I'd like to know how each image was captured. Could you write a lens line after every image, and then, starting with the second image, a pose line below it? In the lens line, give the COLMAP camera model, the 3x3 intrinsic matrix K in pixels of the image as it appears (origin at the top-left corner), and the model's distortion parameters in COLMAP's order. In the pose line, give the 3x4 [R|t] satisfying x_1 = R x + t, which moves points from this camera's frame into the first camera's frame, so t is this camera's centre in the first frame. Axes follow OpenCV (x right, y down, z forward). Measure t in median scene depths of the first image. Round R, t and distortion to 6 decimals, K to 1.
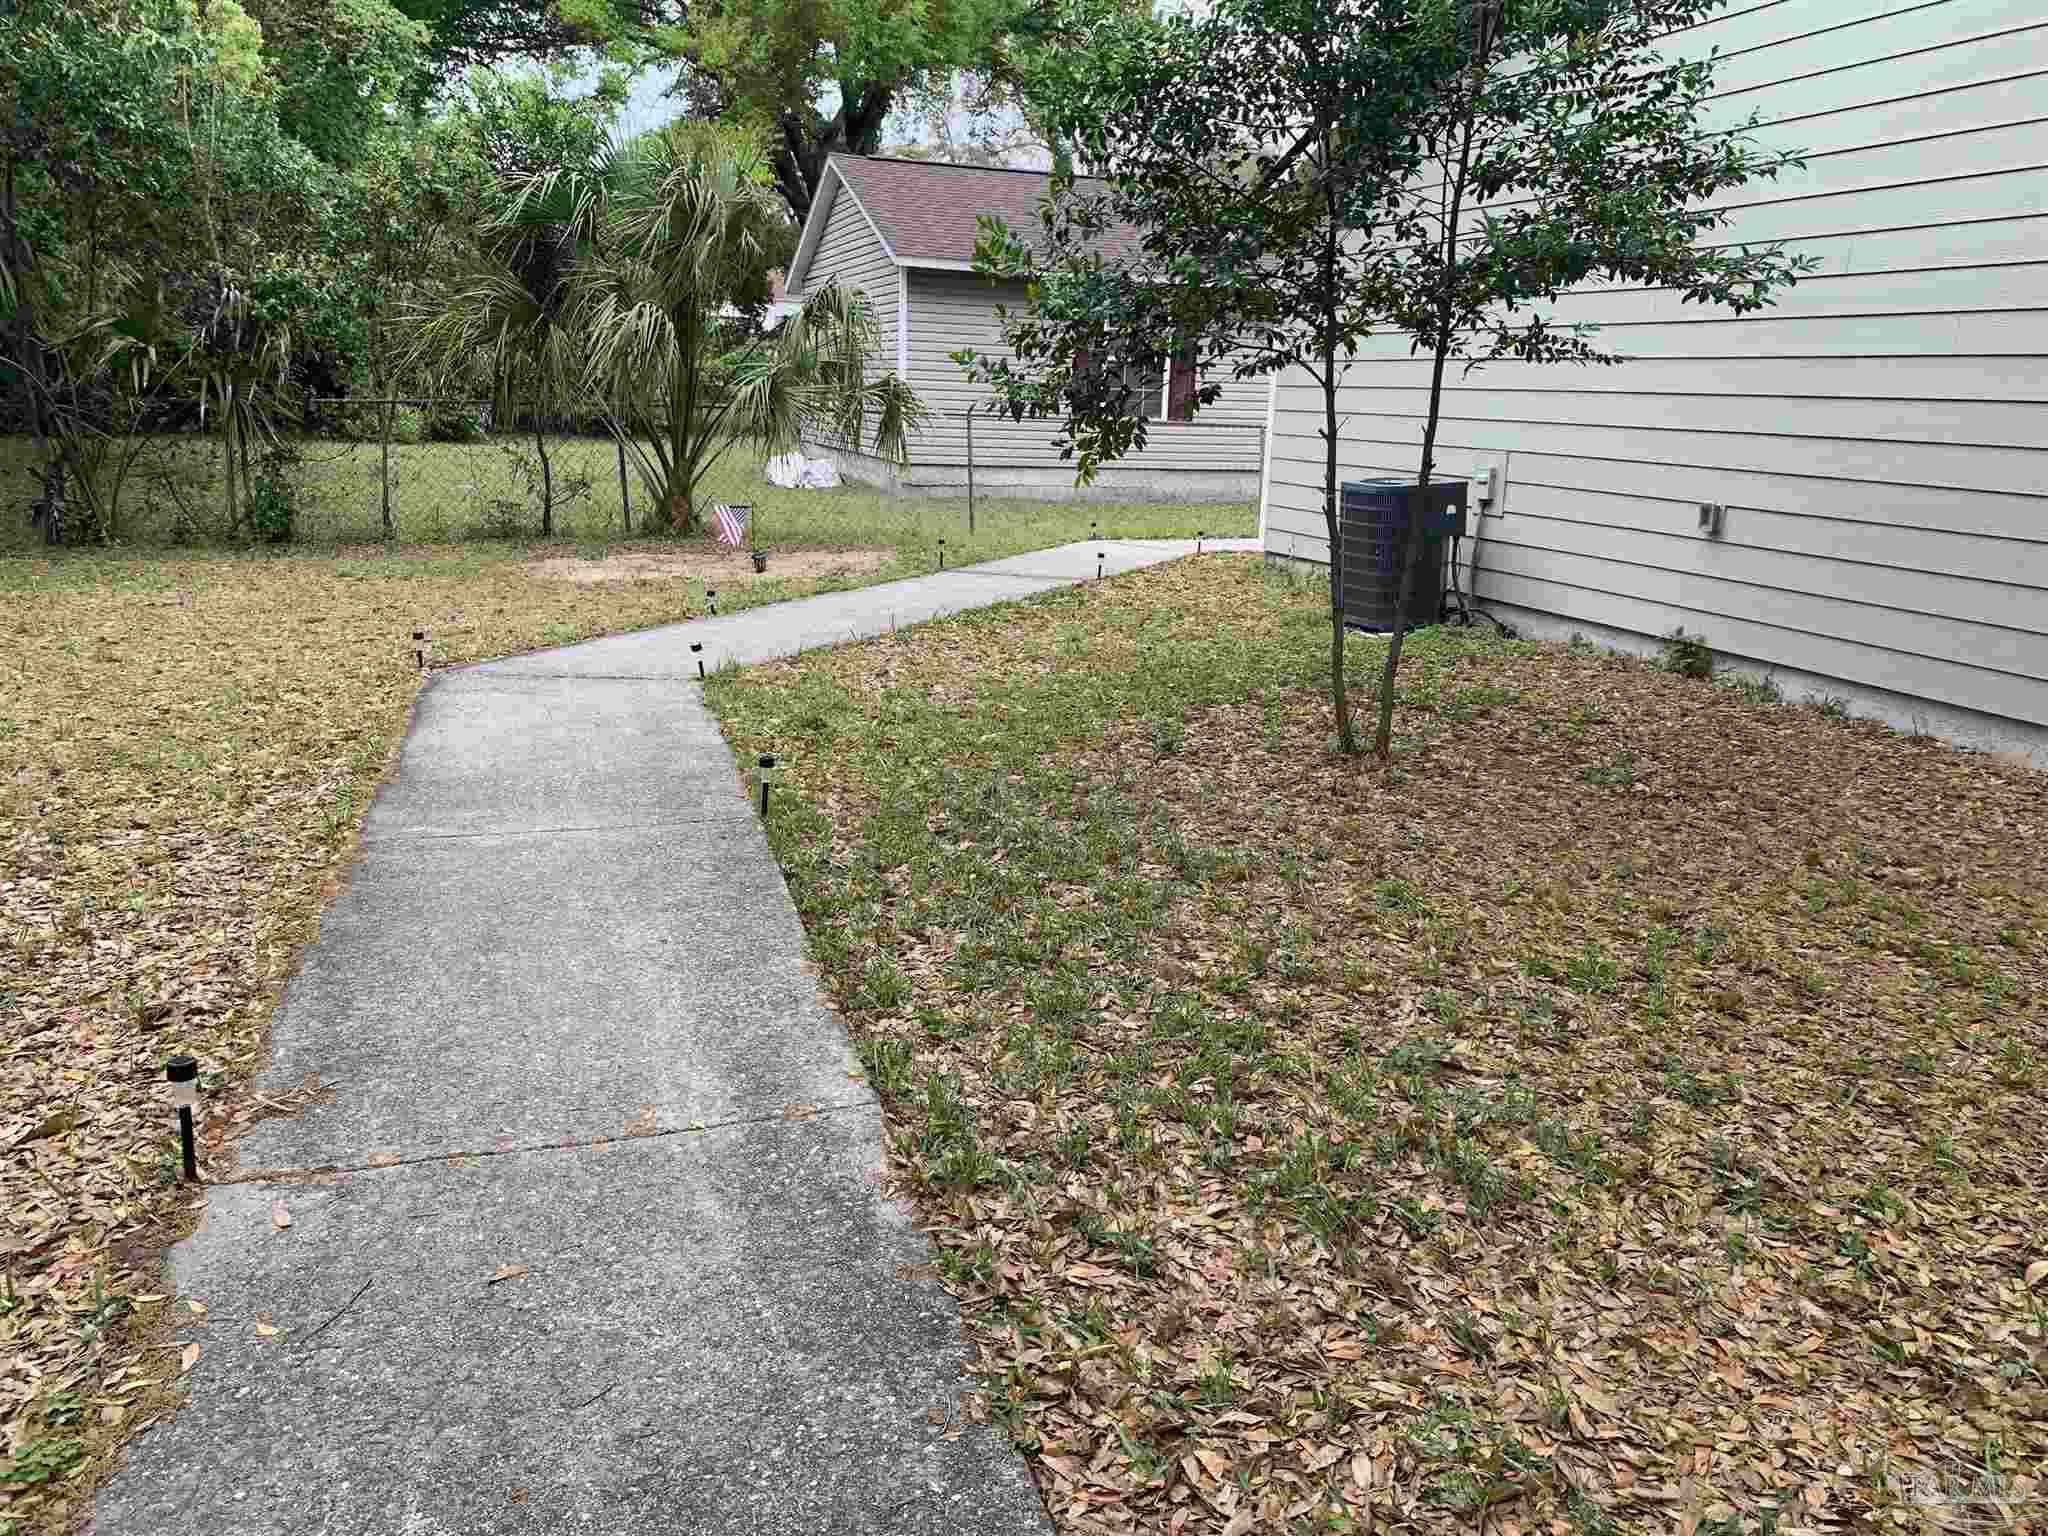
lens RADIAL K [[1540.9, 0, 1030.6], [0, 1540.9, 751.8], [0, 0, 1]] dist [0.032162, -0.028135]
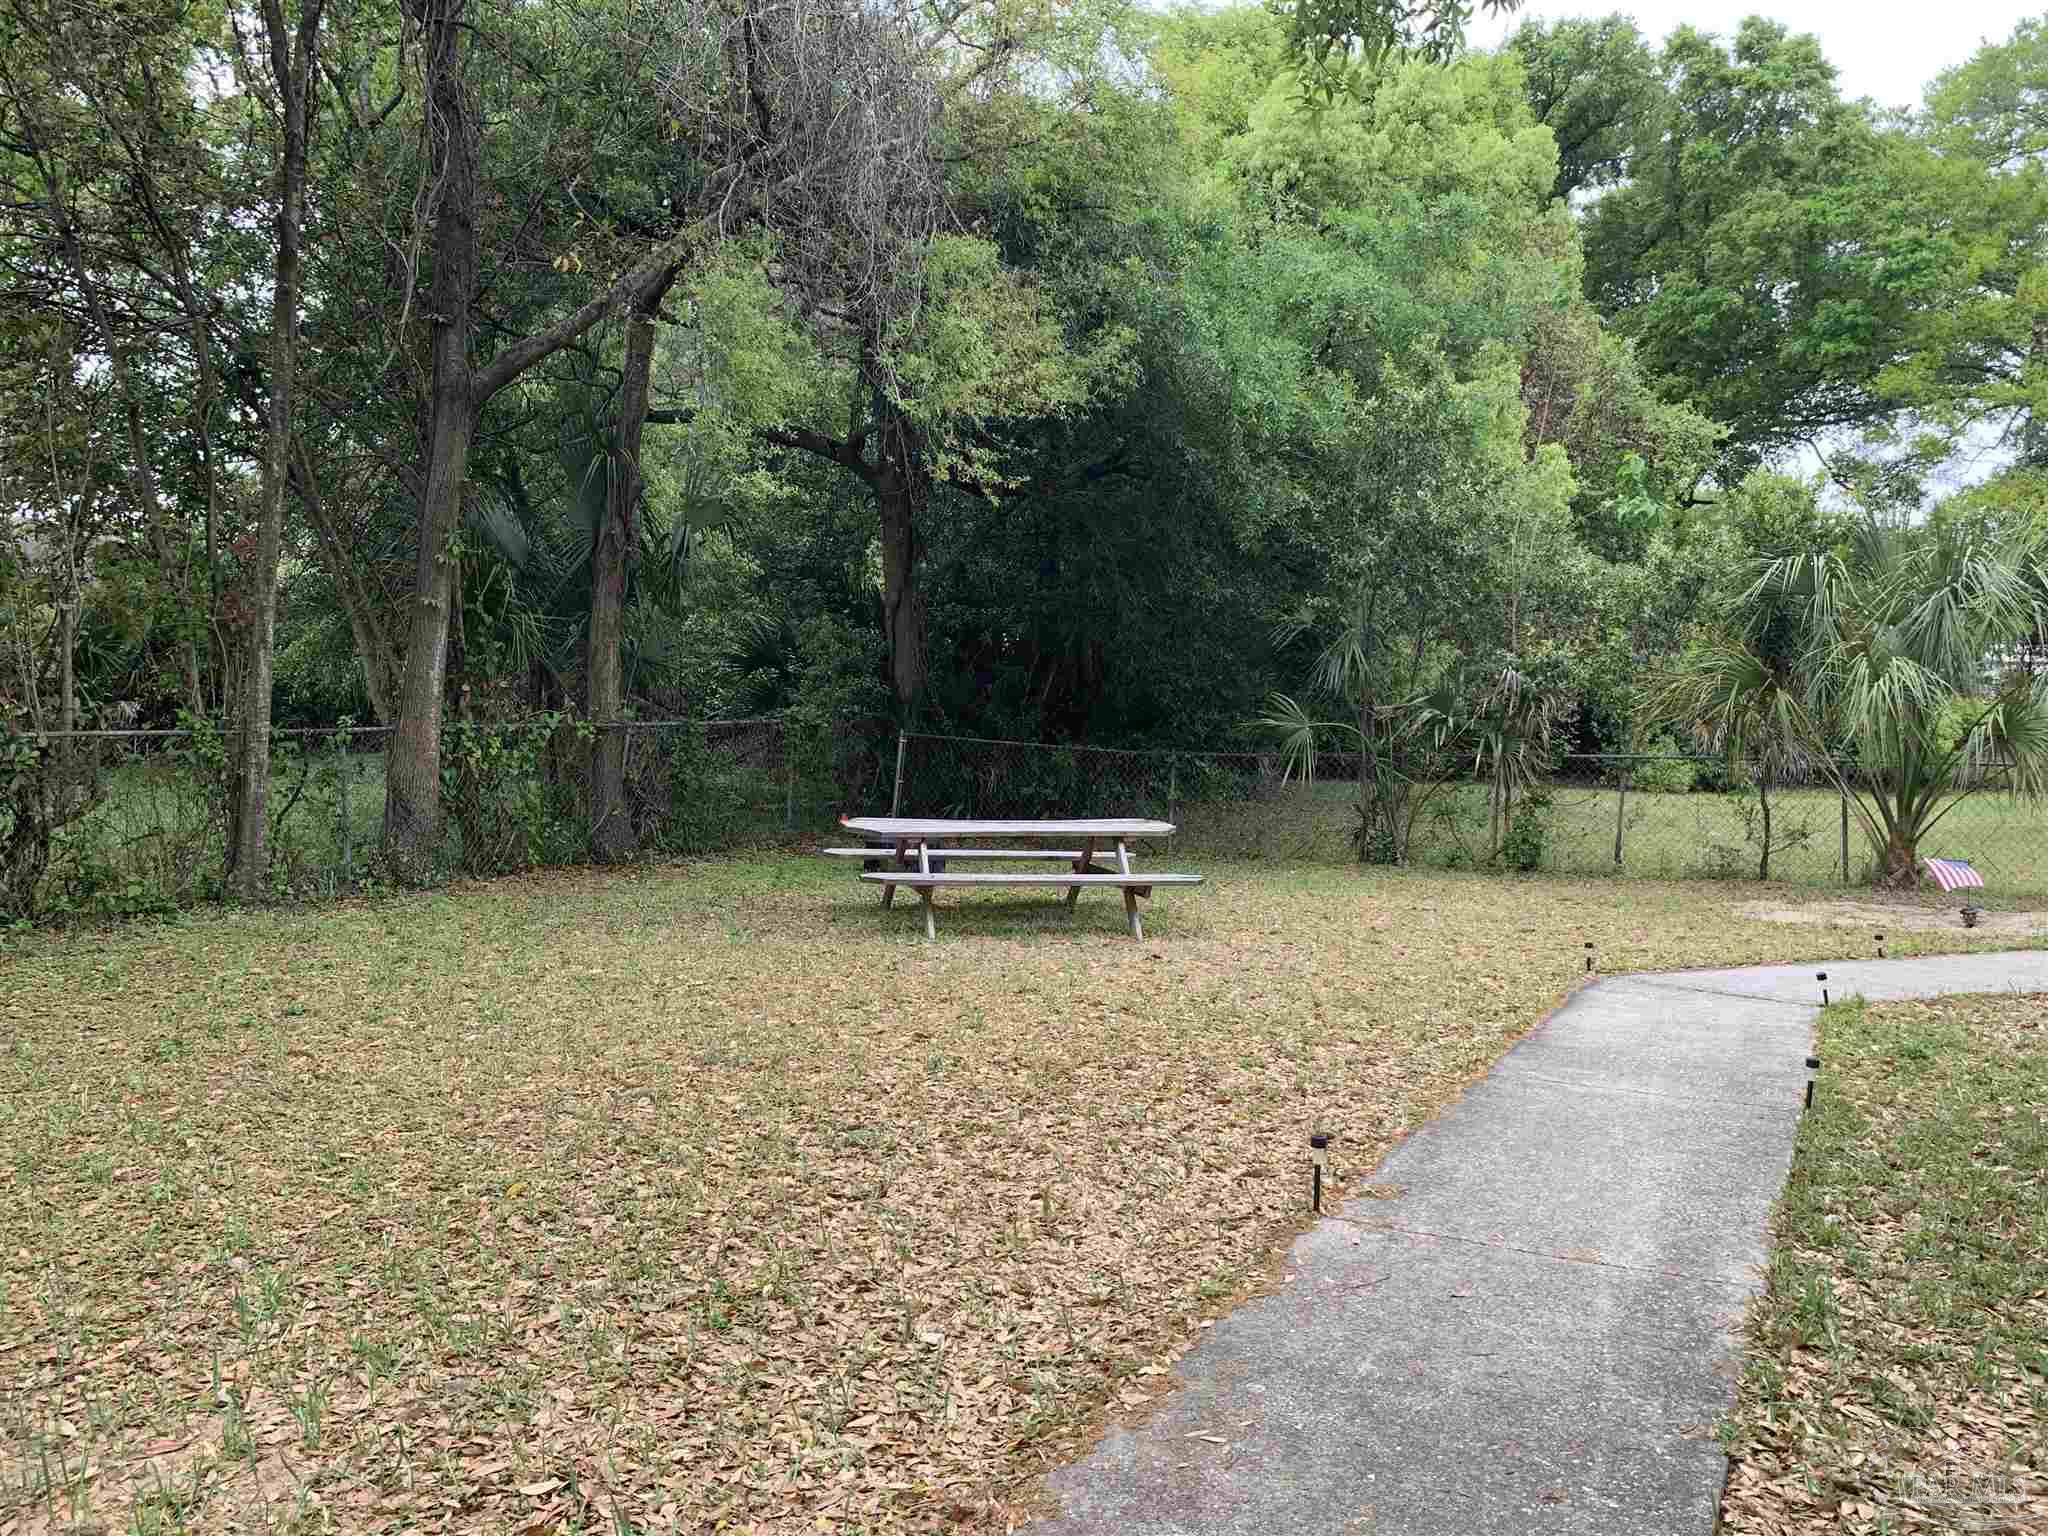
lens RADIAL K [[1540.9, 0, 1026.3], [0, 1540.9, 765.9], [0, 0, 1]] dist [0.032162, -0.028135]
pose [[0.700885, 0.011924, -0.713175, 0.217142], [-0.163025, 0.976072, -0.143896, 0.047006], [0.694394, 0.217120, 0.686058, -0.241556]]
